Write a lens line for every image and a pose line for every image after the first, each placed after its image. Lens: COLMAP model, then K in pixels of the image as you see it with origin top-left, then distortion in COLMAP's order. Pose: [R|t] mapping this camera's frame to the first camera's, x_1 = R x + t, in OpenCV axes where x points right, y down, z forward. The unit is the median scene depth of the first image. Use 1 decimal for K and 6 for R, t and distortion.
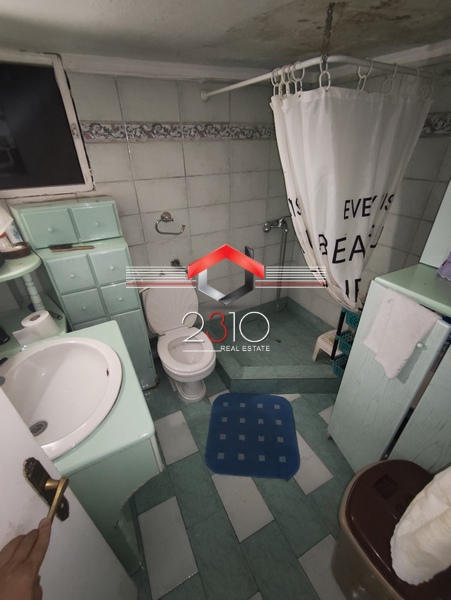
lens RADIAL K [[266.6, 0, 233.2], [0, 266.6, 302.5], [0, 0, 1]] dist [-0.000762, -0.000731]
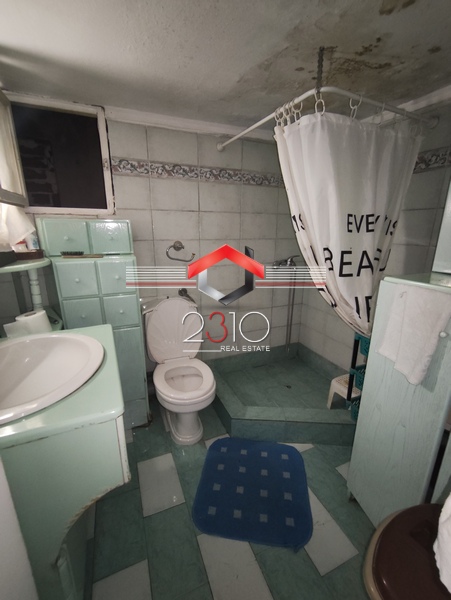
lens RADIAL K [[266.6, 0, 233.2], [0, 266.6, 302.5], [0, 0, 1]] dist [-0.000762, -0.000731]
pose [[0.997477, 0.035176, -0.061666, 0.049555], [-0.050678, 0.961101, -0.271510, 0.212826], [0.049717, 0.273950, 0.960458, 0.075714]]
